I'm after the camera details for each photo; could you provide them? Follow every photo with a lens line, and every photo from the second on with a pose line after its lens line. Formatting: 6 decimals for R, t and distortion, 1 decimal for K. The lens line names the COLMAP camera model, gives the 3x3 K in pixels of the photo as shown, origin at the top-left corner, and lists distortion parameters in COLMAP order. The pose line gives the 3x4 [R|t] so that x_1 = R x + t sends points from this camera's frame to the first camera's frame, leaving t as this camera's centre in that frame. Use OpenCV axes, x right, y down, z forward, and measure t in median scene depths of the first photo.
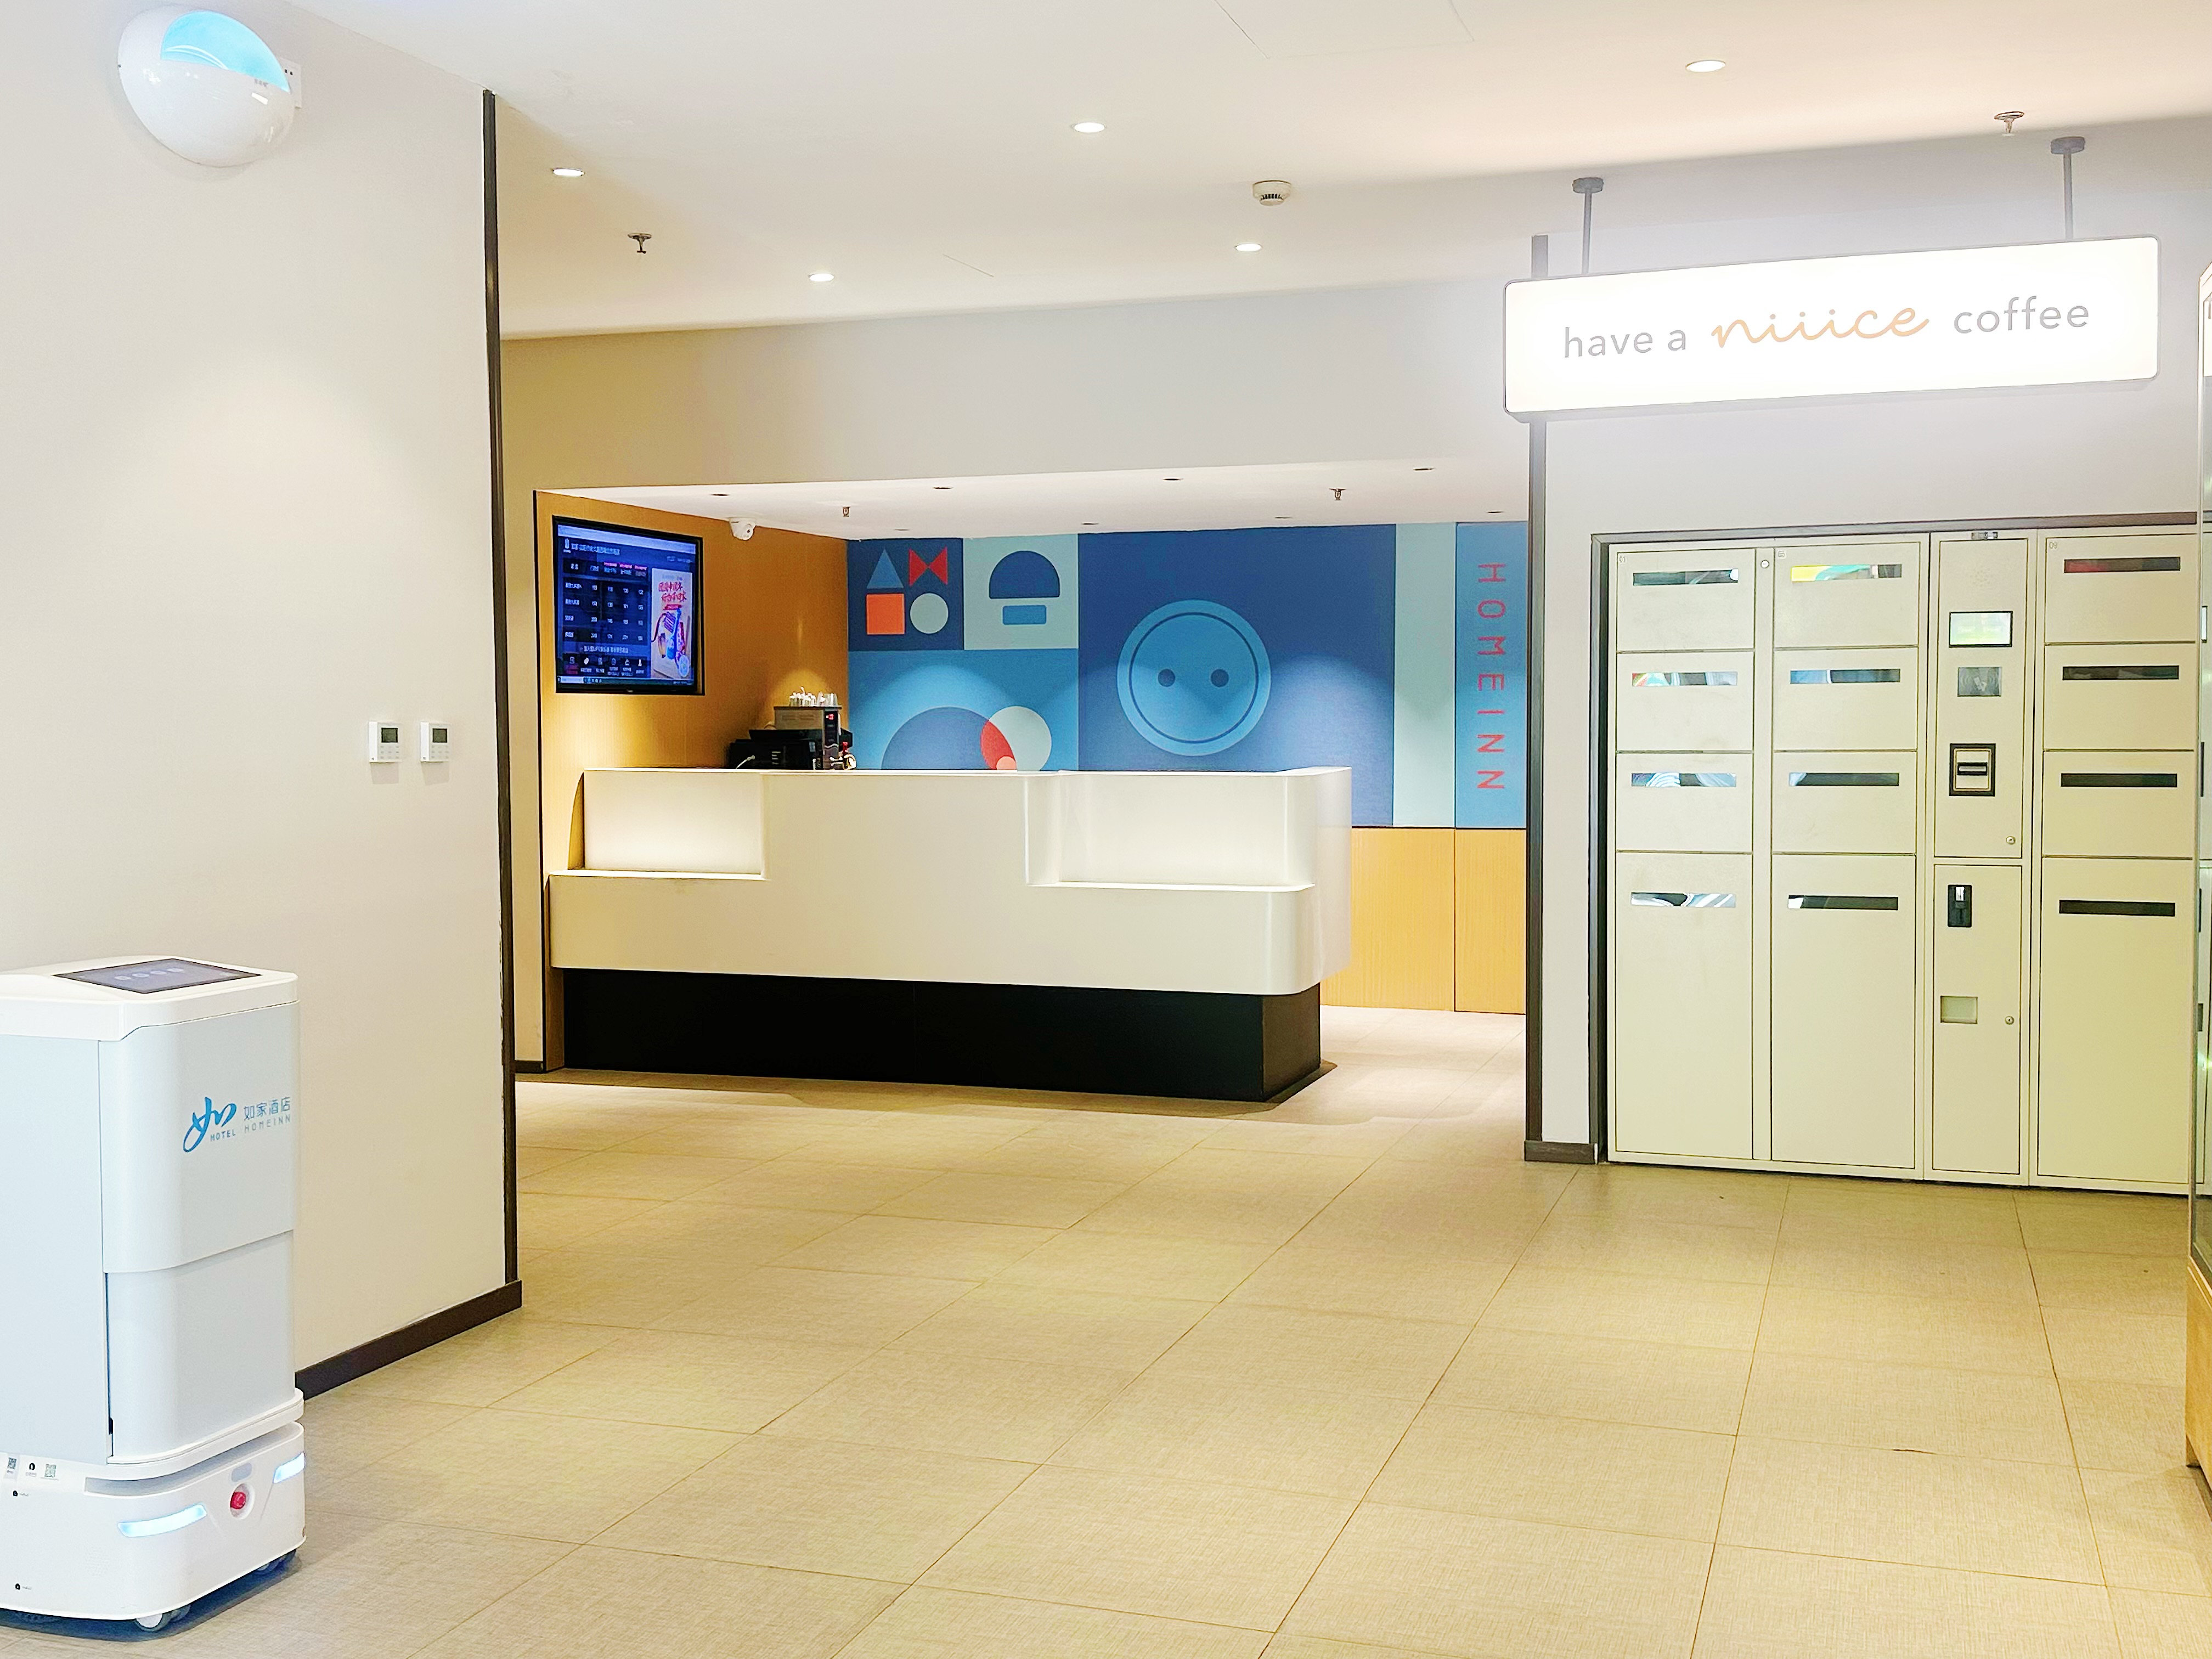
lens RADIAL K [[2271.4, 0, 1118.1], [0, 2271.4, 826.4], [0, 0, 1]] dist [0.059856, 0.000000]
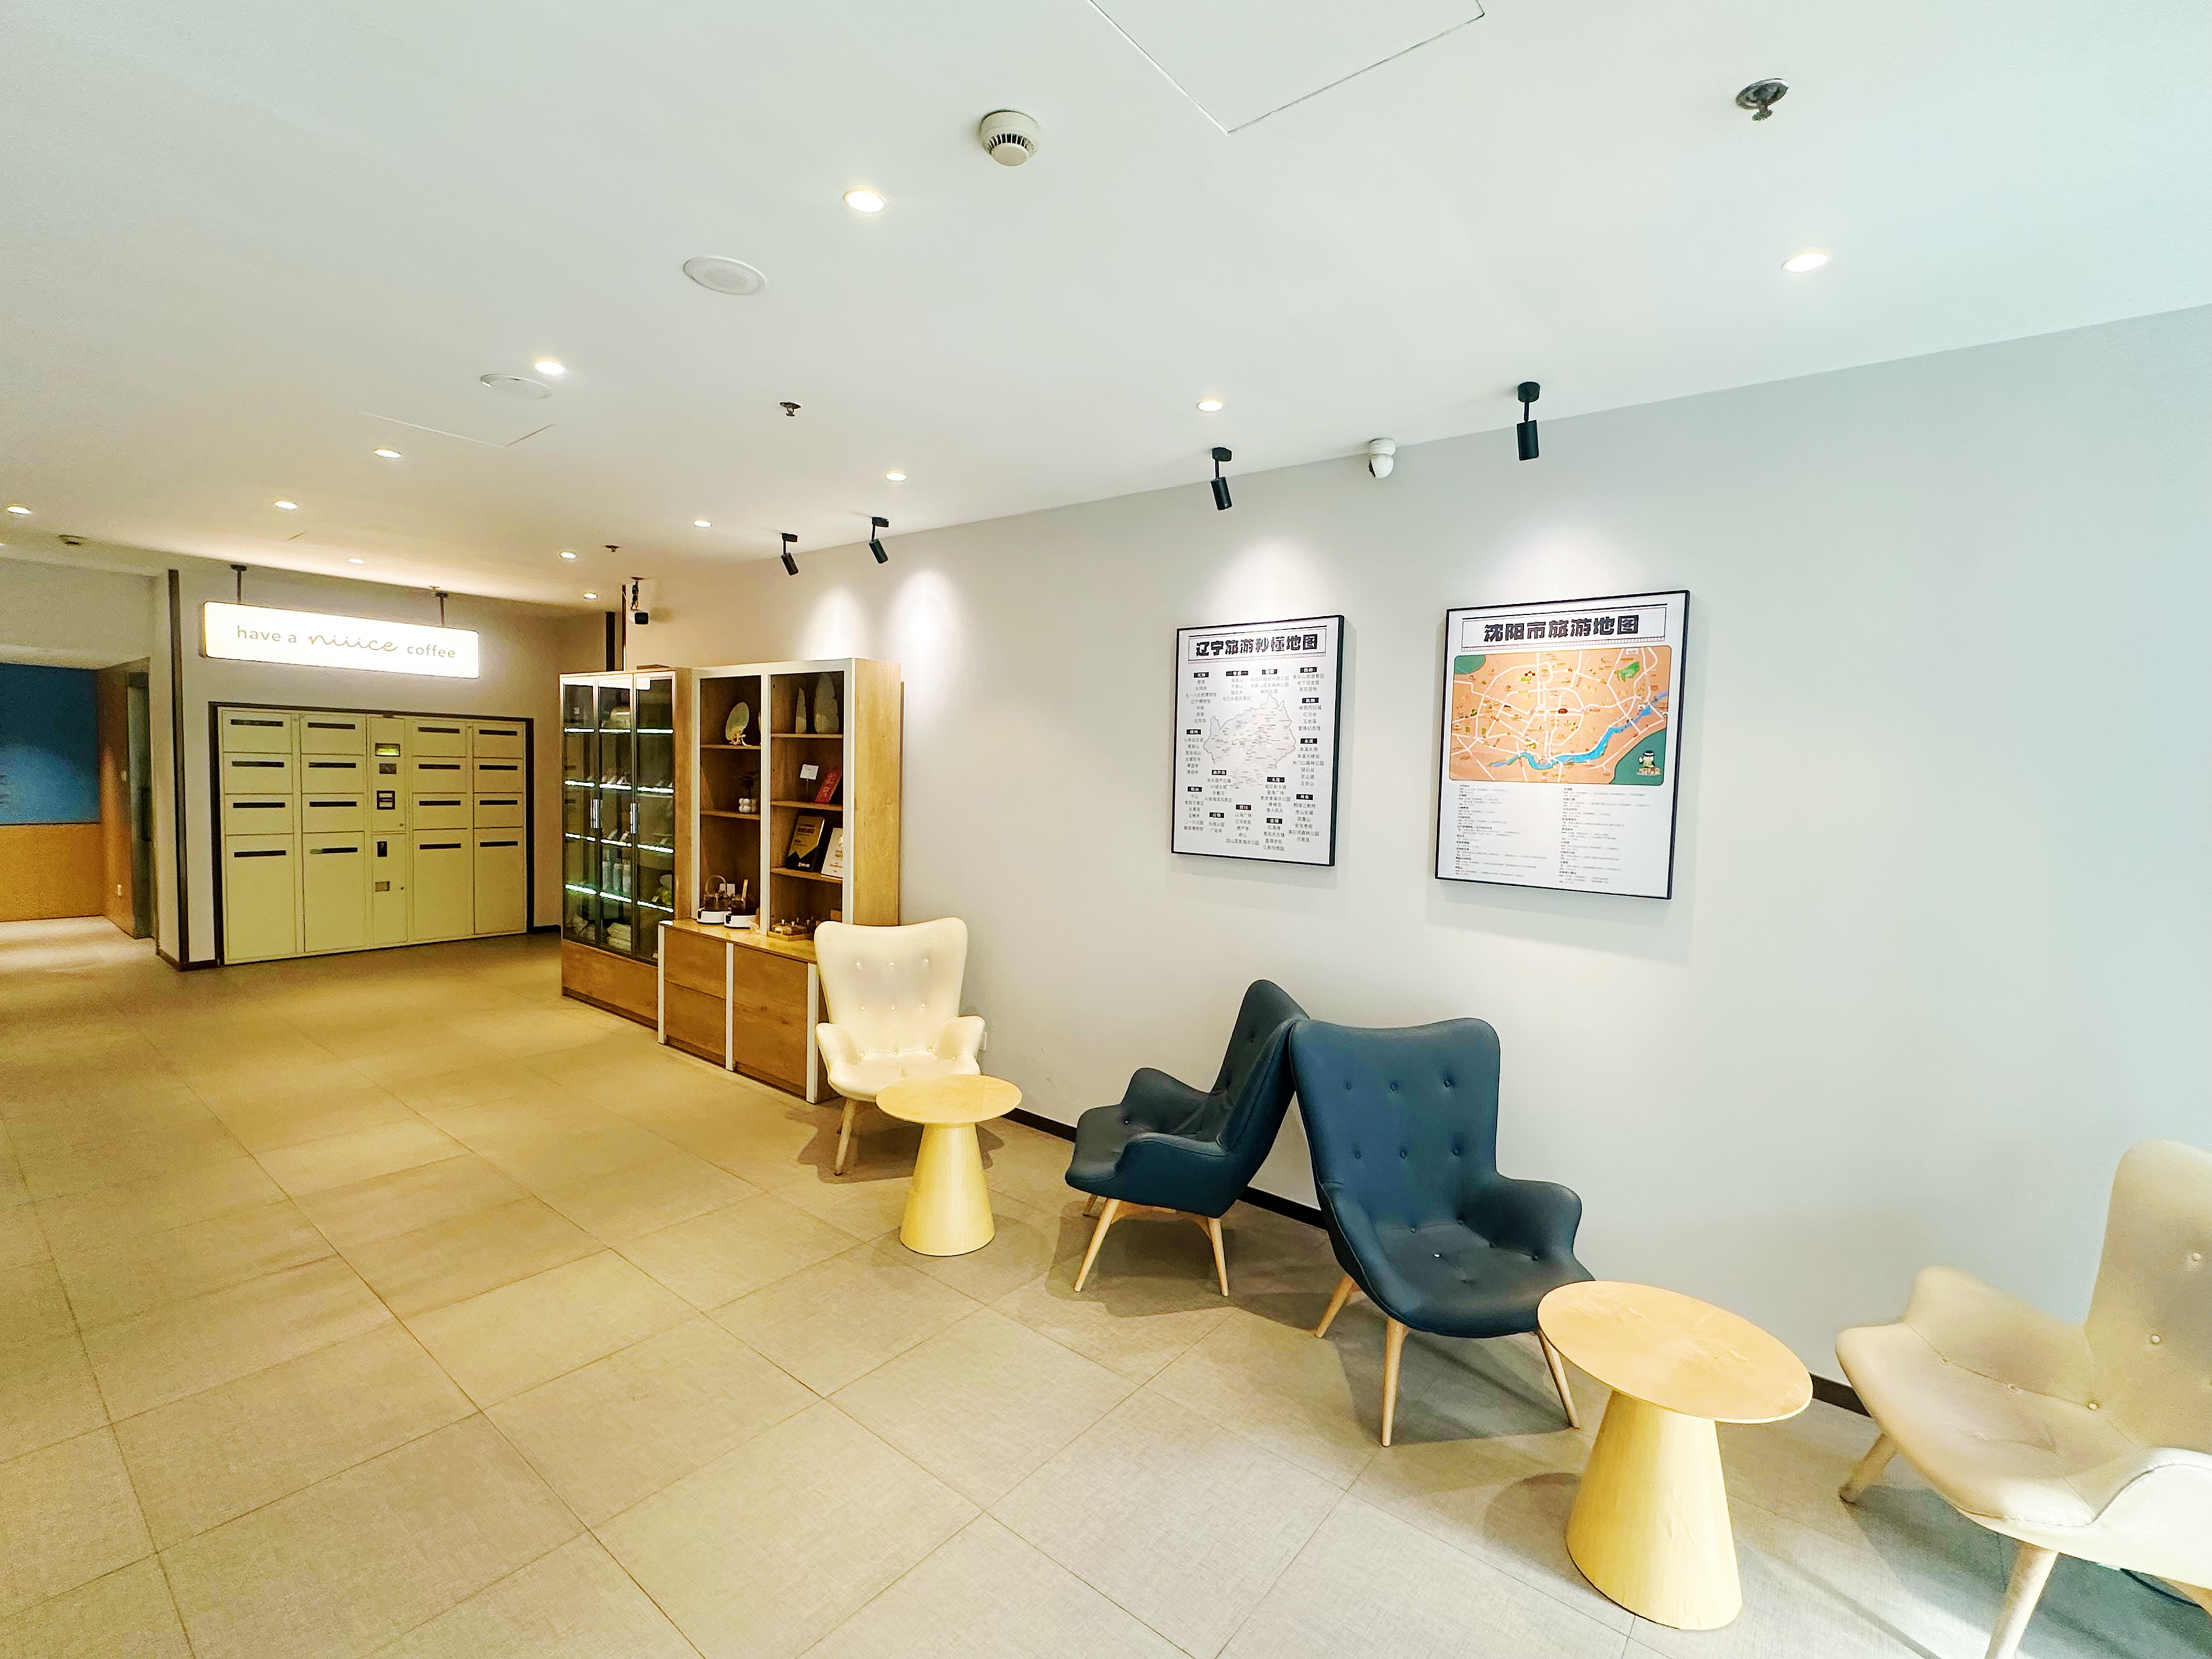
lens RADIAL K [[976.7, 0, 1110.6], [0, 976.7, 836.6], [0, 0, 1]] dist [-0.003533, 0.000108]
pose [[0.329207, -0.052466, 0.942799, -0.338953], [0.011308, 0.998603, 0.051623, -0.023377], [-0.944190, -0.006334, 0.329340, -0.164134]]
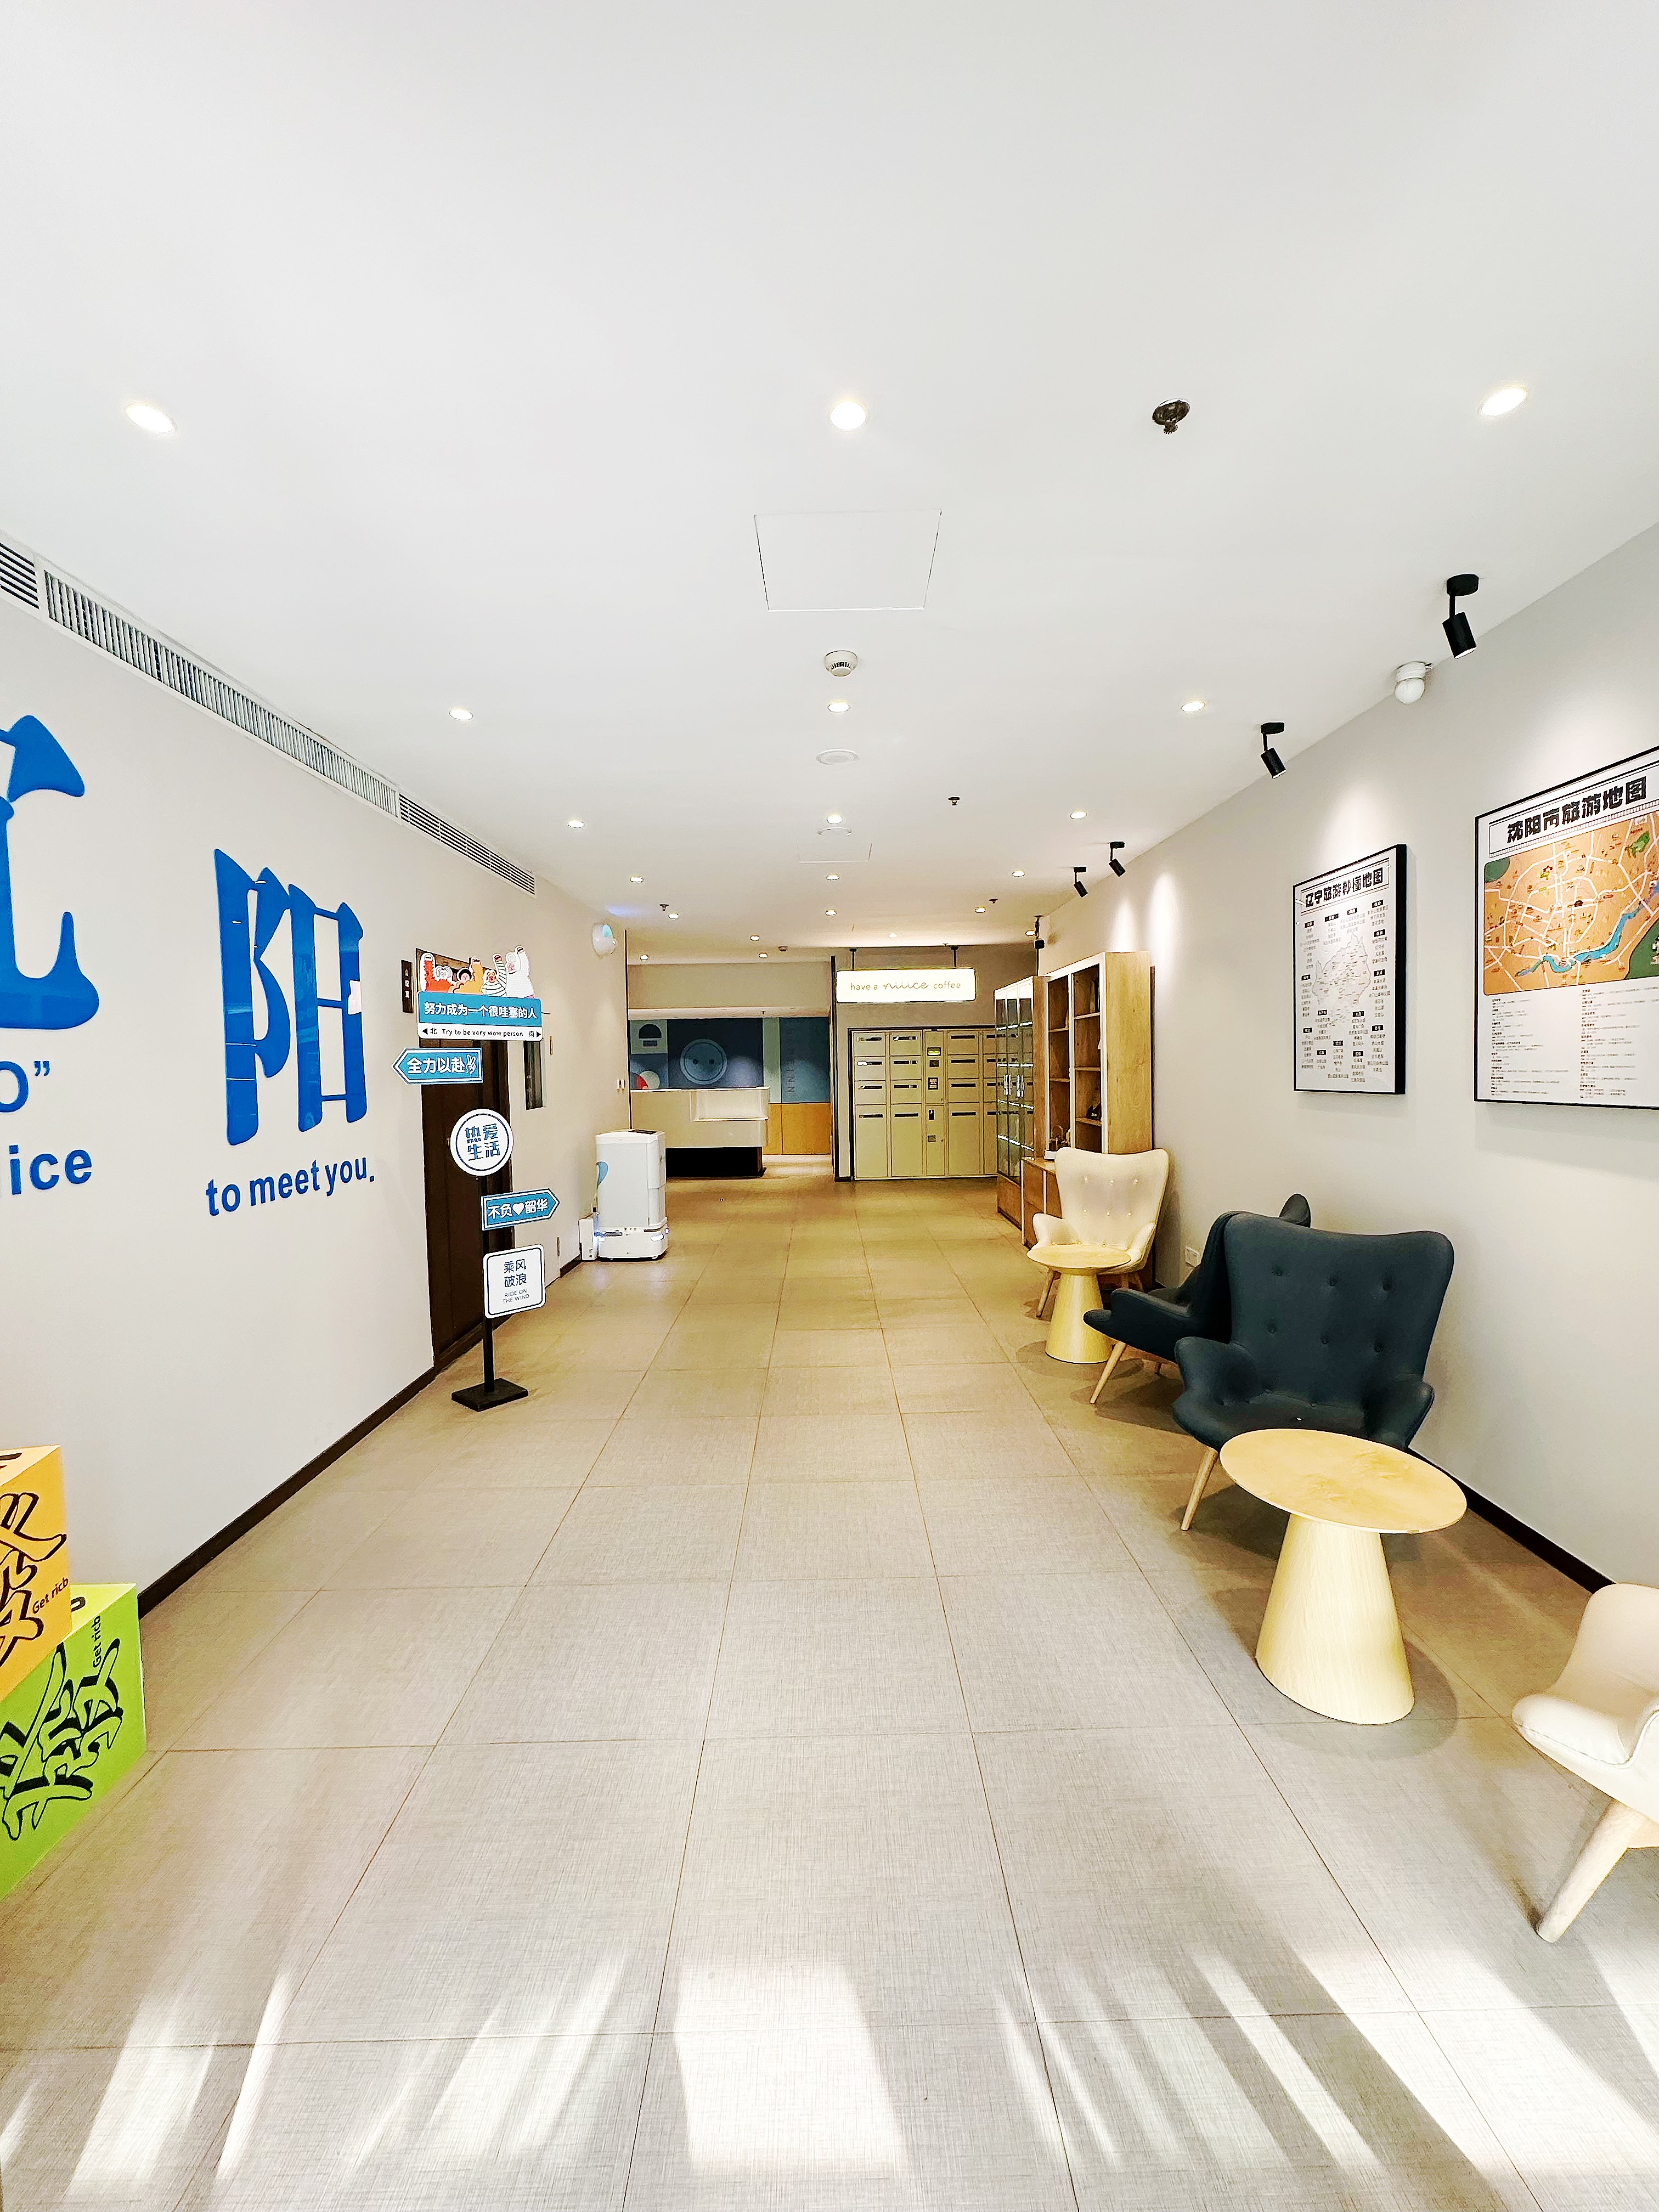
lens RADIAL K [[883.8, 0, 844.4], [0, 883.8, 1108.1], [0, 0, 1]] dist [-0.000917, 0.000786]
pose [[0.938851, -0.030234, 0.342994, -0.269481], [0.030984, 0.999514, 0.003294, 0.008266], [-0.342927, 0.007535, 0.939332, -0.384620]]
